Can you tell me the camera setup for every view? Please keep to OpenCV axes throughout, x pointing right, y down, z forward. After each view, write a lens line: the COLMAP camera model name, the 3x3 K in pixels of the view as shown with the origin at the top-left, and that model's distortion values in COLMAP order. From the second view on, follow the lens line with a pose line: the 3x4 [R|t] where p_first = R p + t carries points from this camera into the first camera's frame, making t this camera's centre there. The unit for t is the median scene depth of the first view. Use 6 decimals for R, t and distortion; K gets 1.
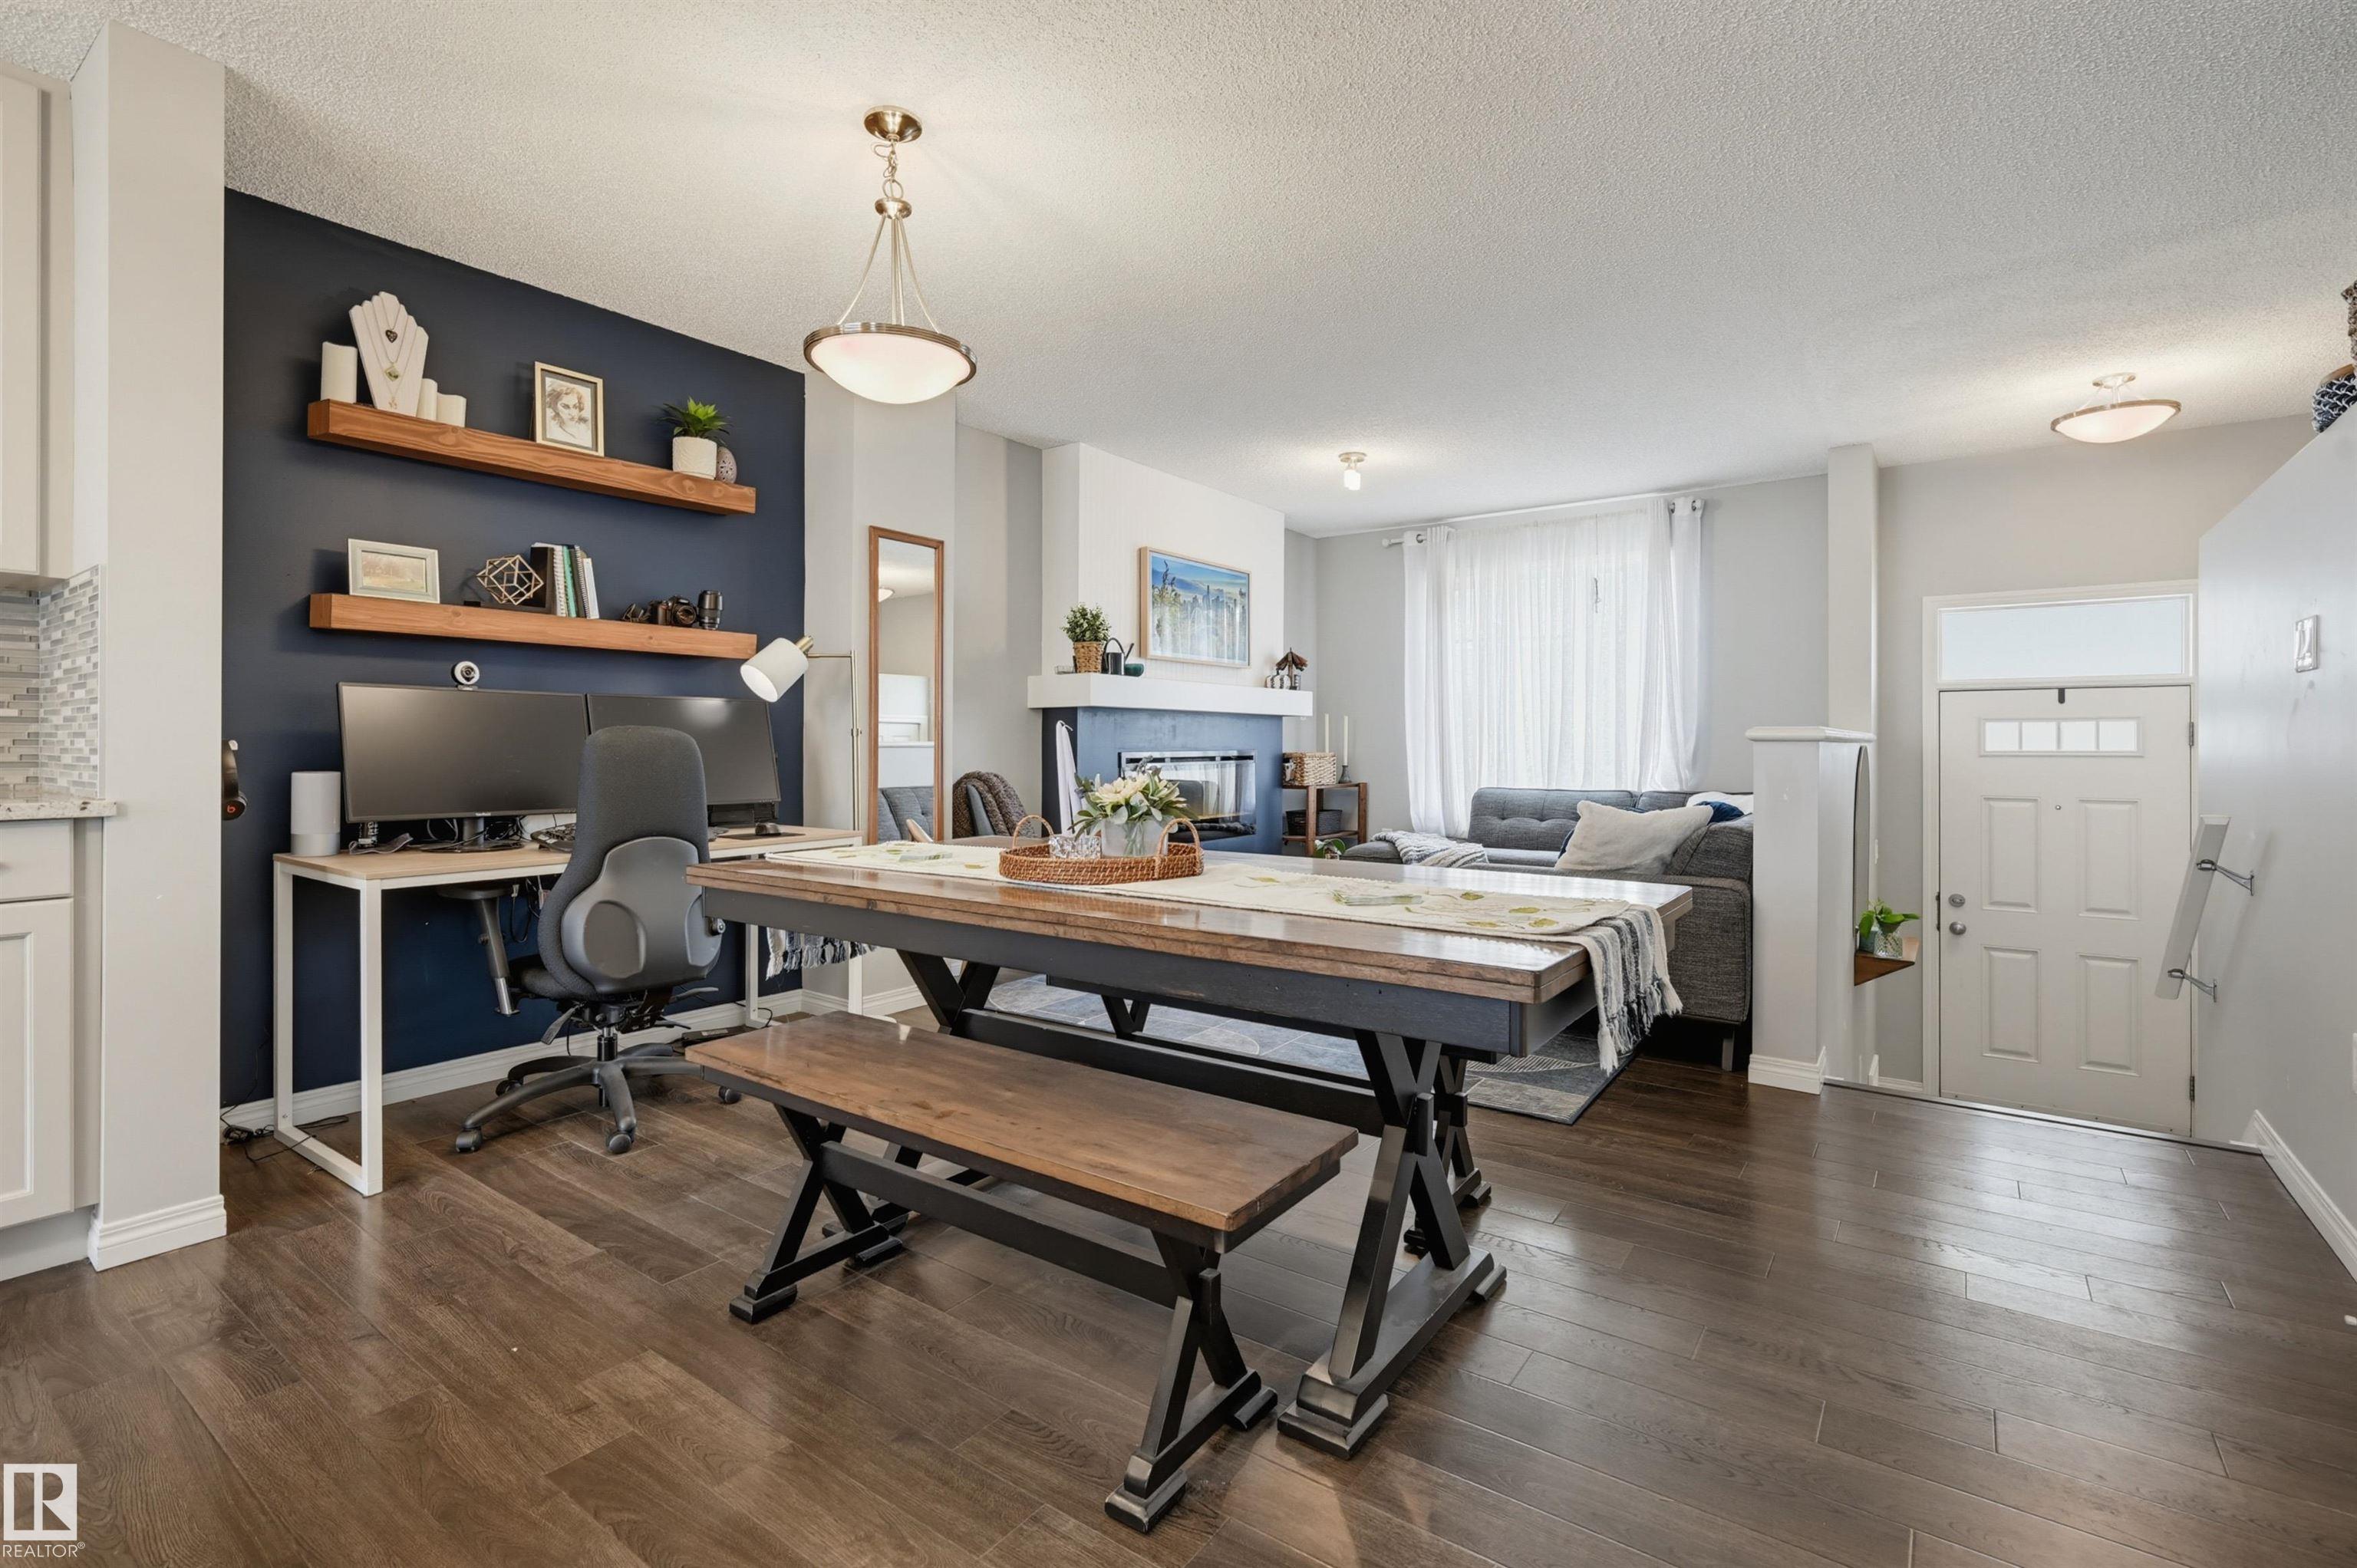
lens RADIAL K [[1082.5, 0, 1177.5], [0, 1082.5, 741.7], [0, 0, 1]] dist [-0.001387, -0.000630]
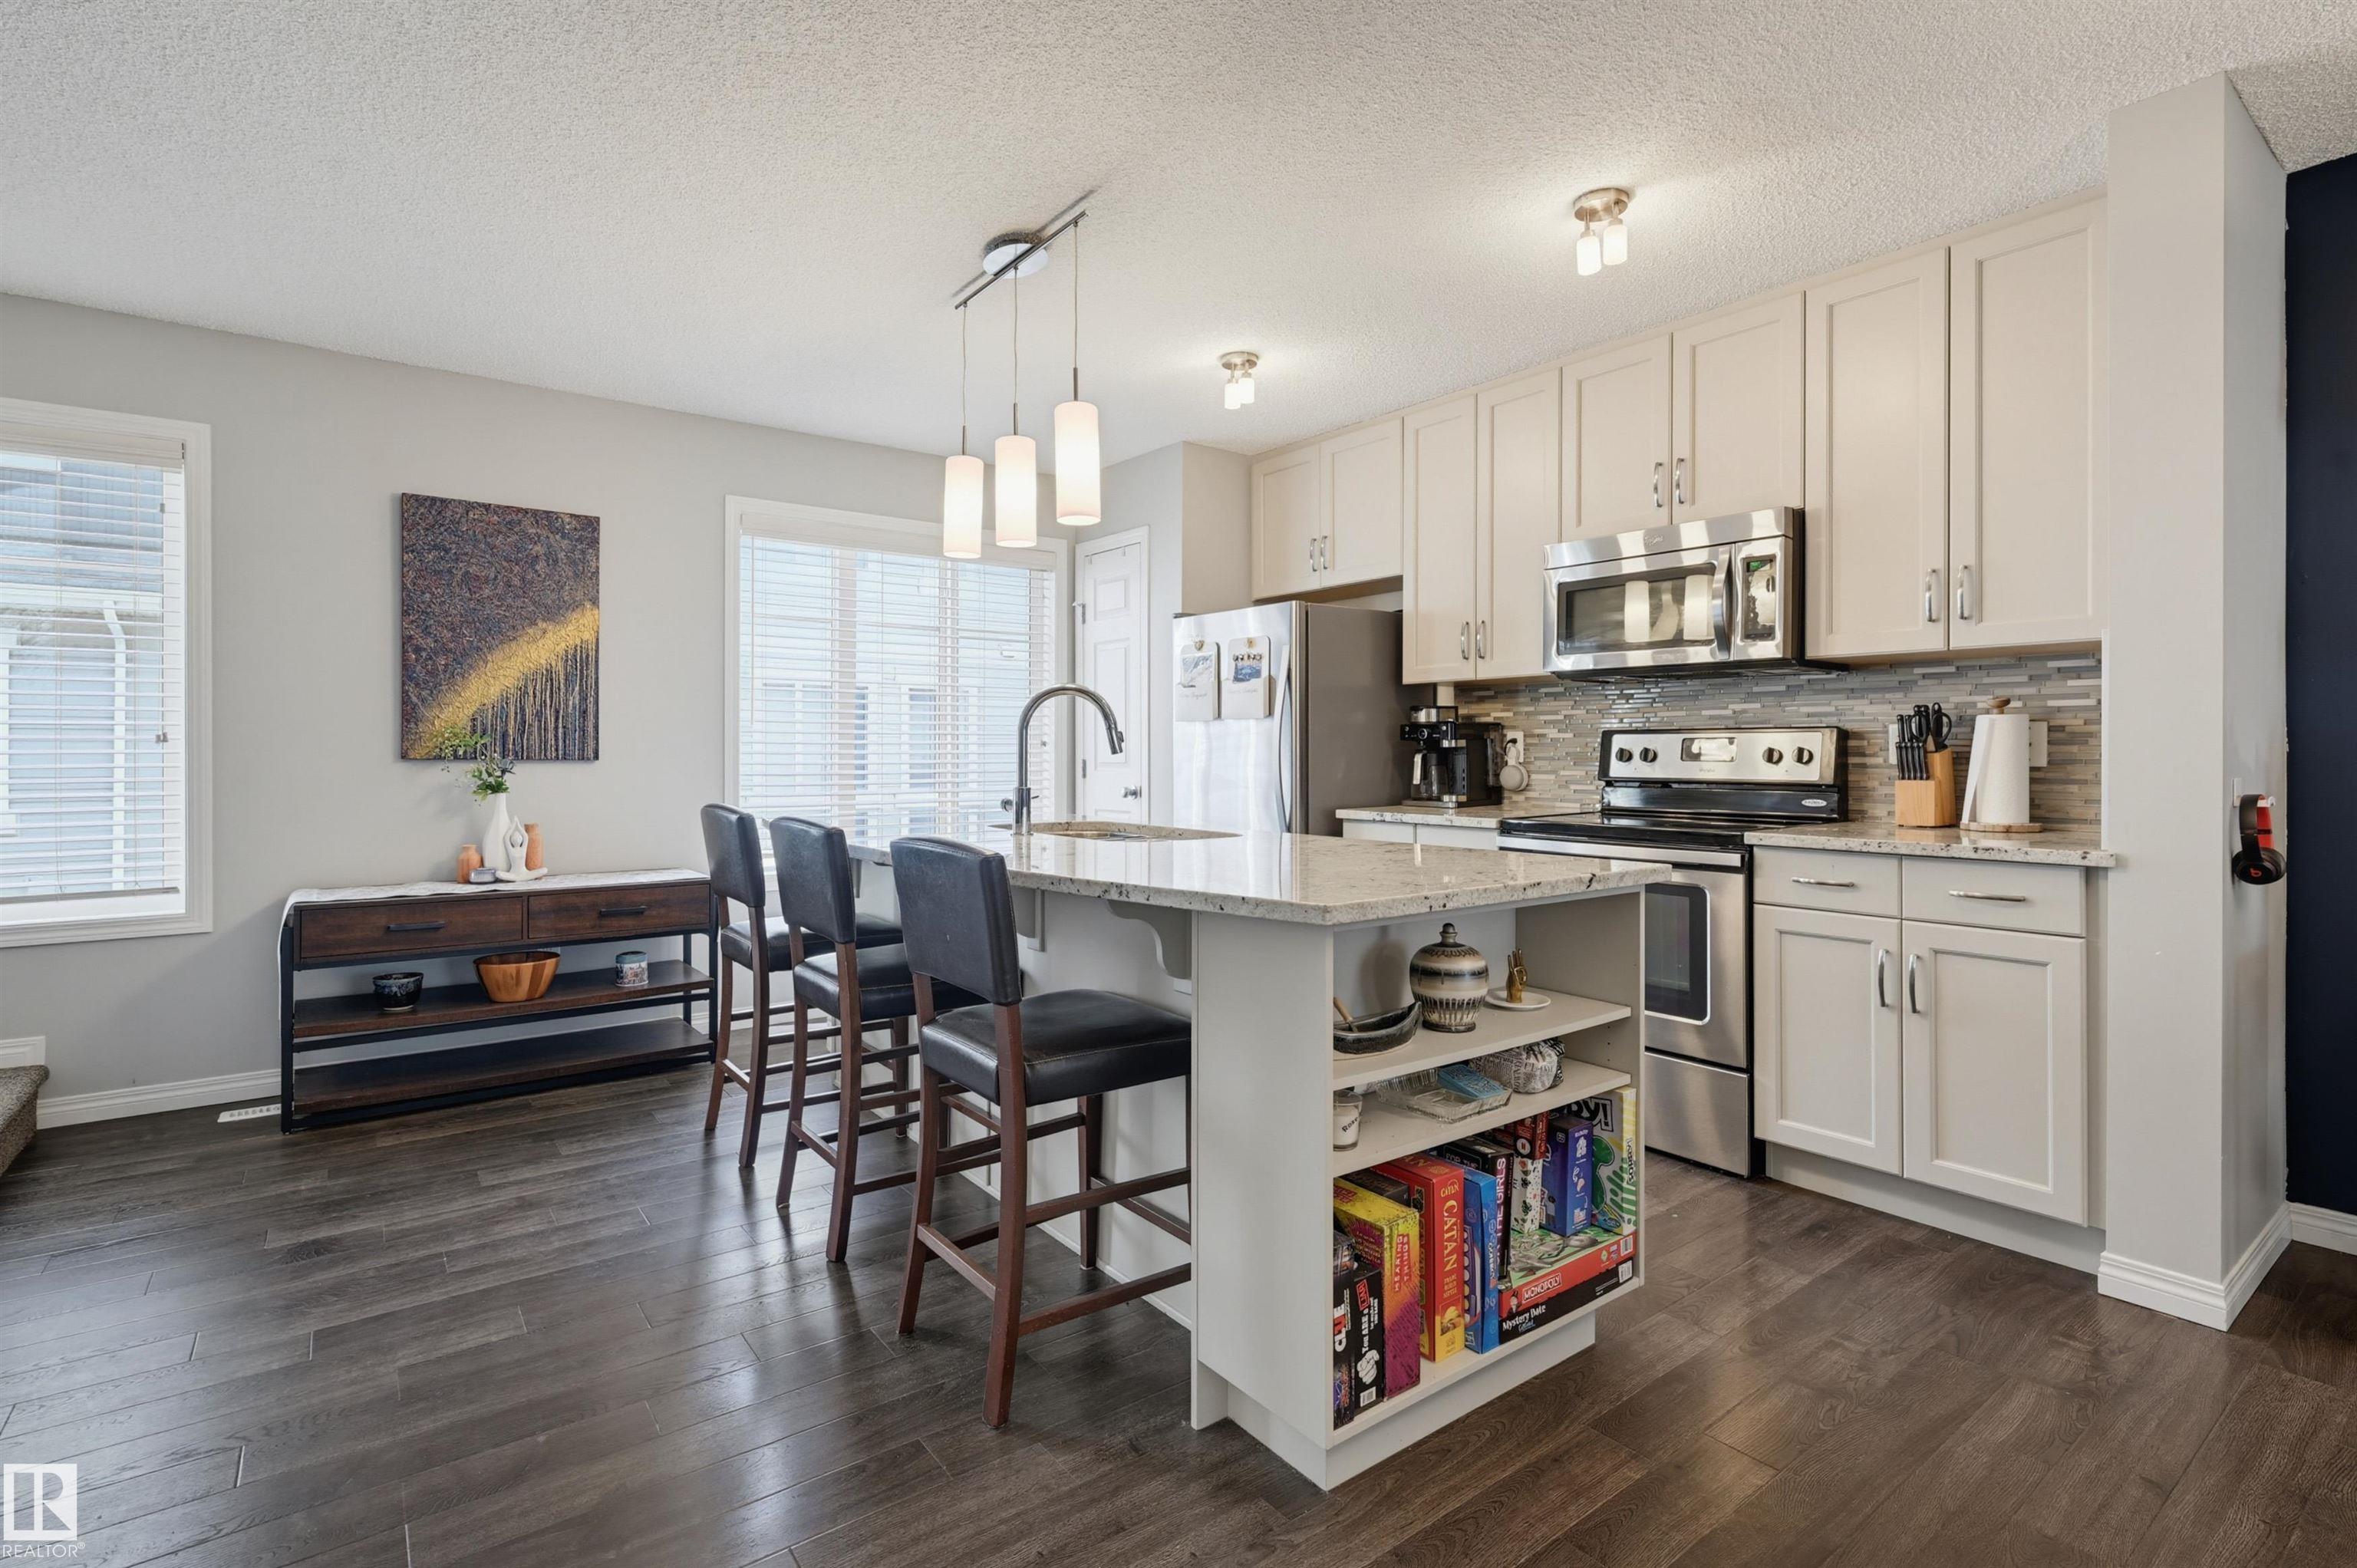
lens RADIAL K [[1082.5, 0, 1170.0], [0, 1082.5, 760.3], [0, 0, 1]] dist [-0.001387, -0.000630]
pose [[-0.297032, 0.003818, -0.954860, 0.146043], [0.000694, 0.999993, 0.003783, -0.020034], [0.954867, 0.000461, -0.297032, 0.219119]]
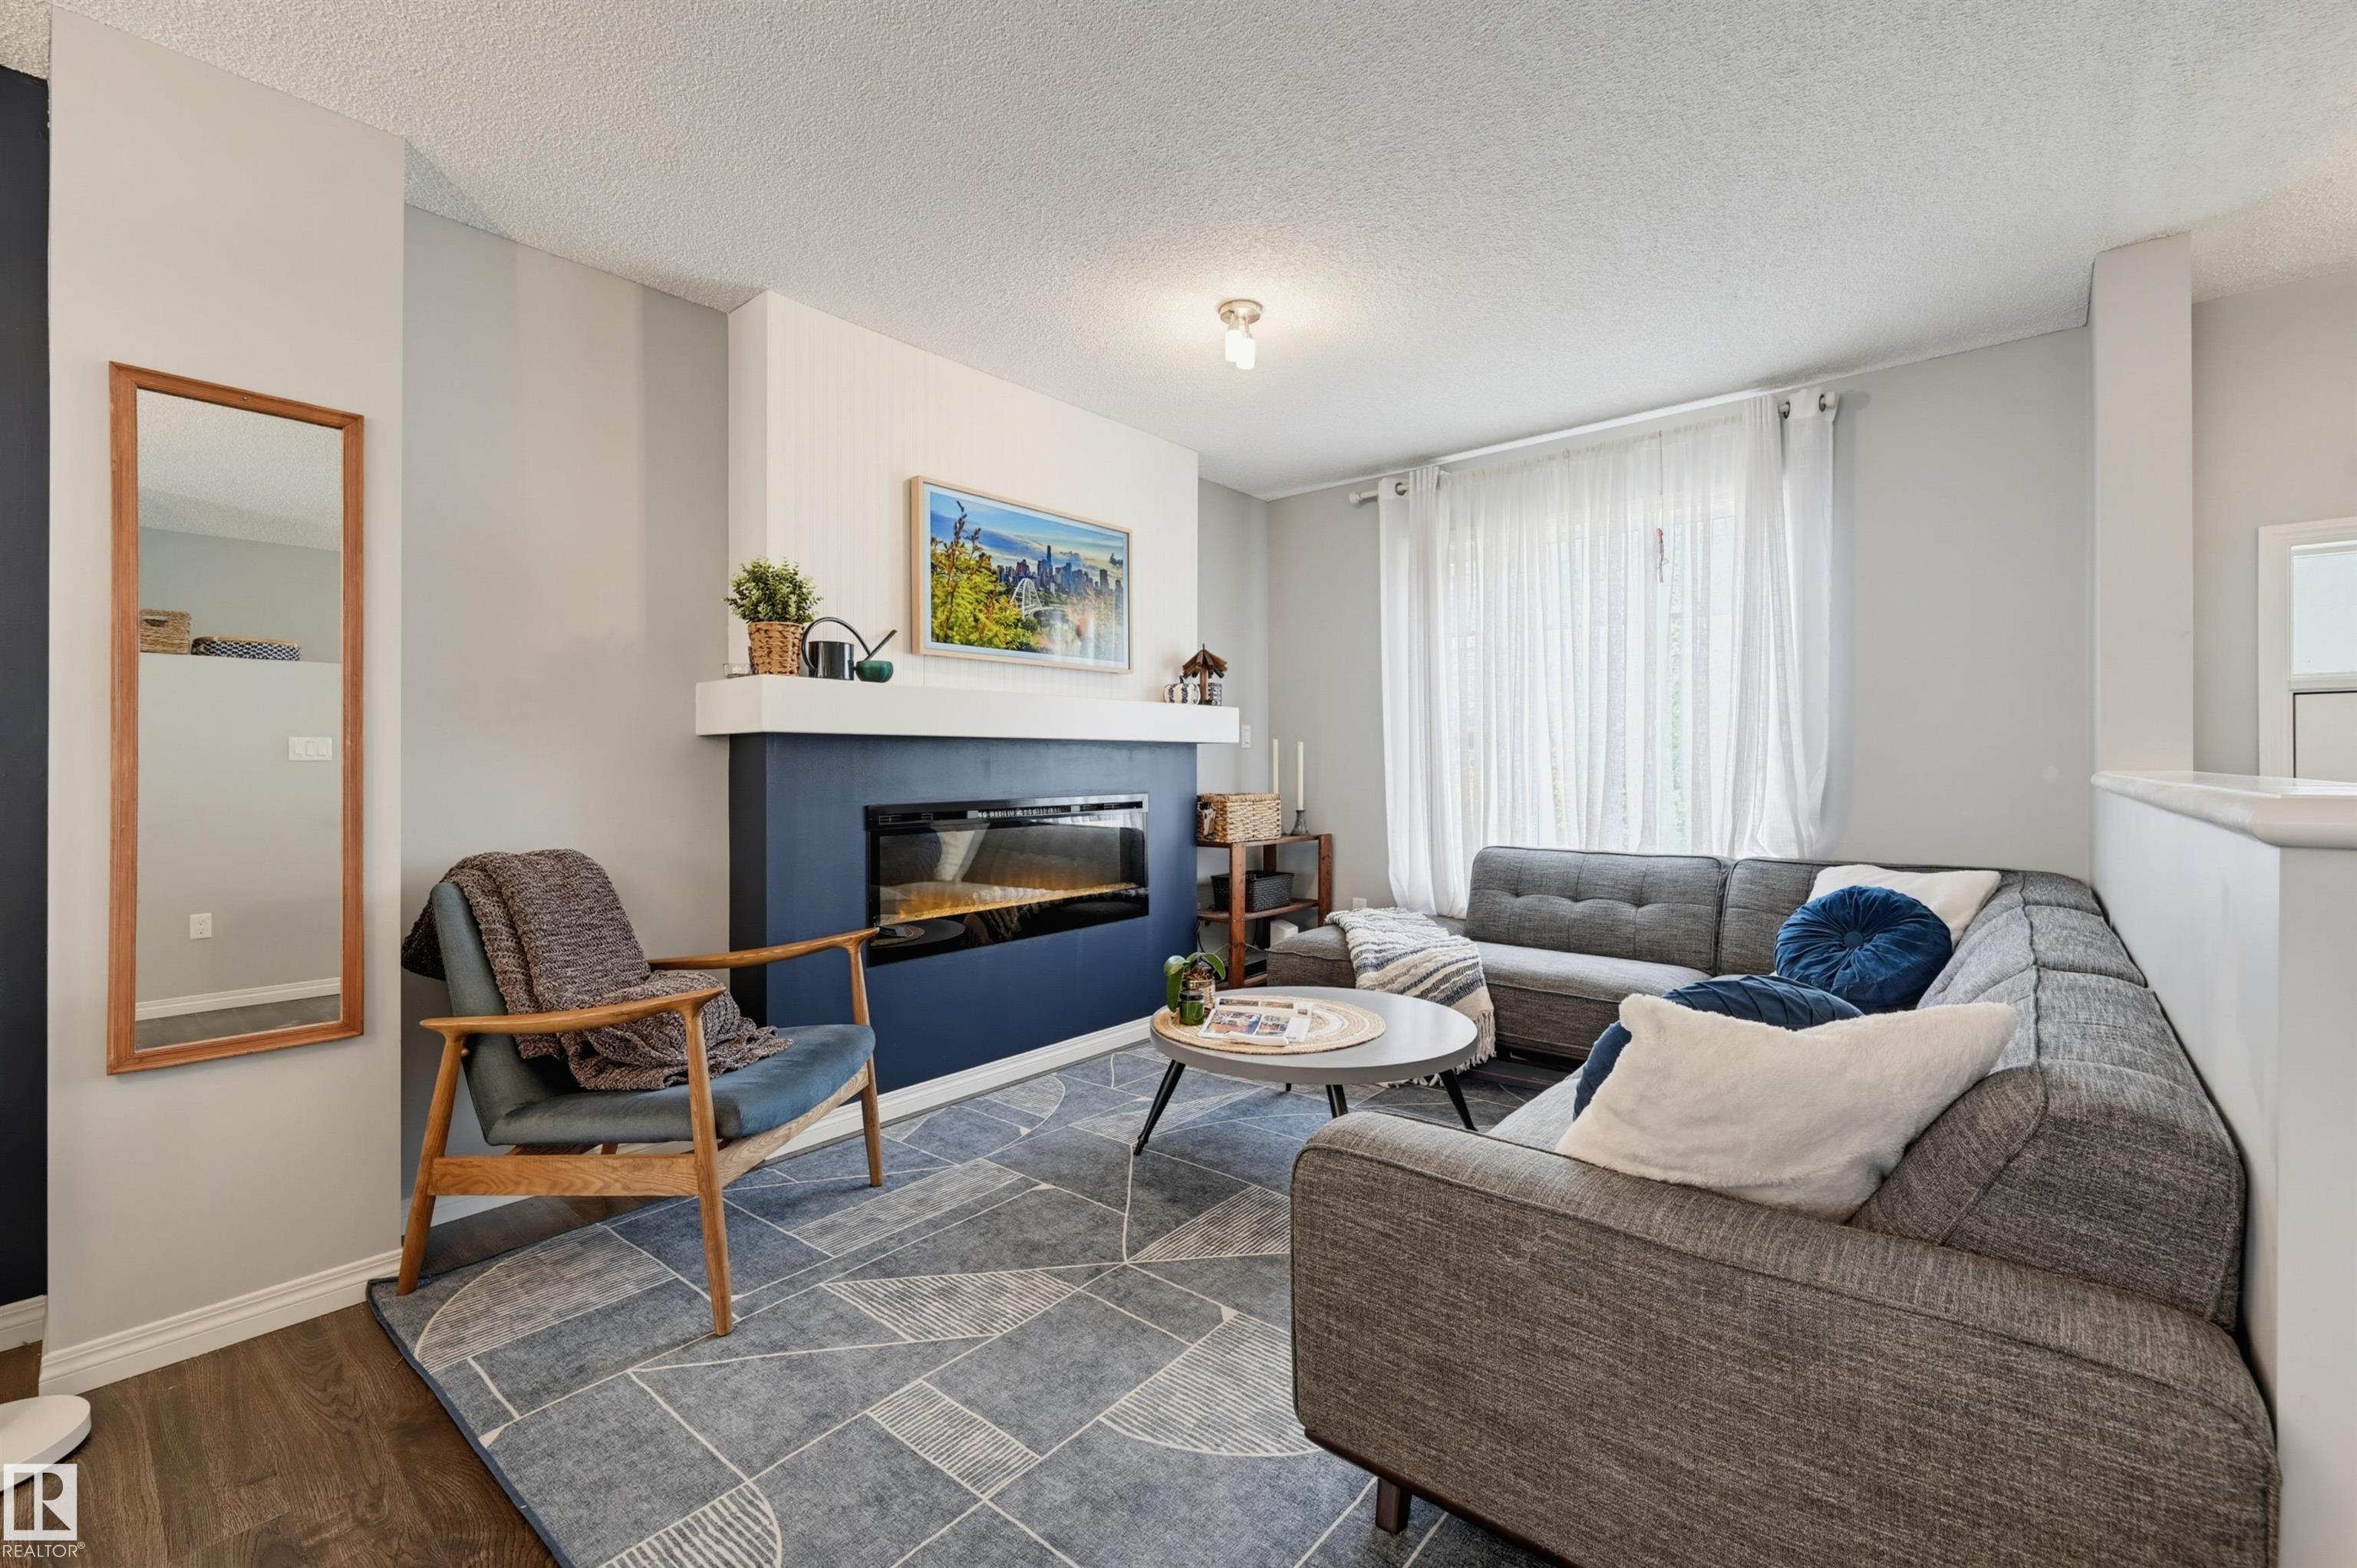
lens RADIAL K [[997.3, 0, 1183.8], [0, 997.3, 760.6], [0, 0, 1]] dist [-0.002358, -0.000300]
pose [[0.997222, -0.004574, -0.074342, 0.213913], [0.004484, 0.999989, -0.001382, -0.017752], [0.074348, 0.001045, 0.997232, 0.562831]]
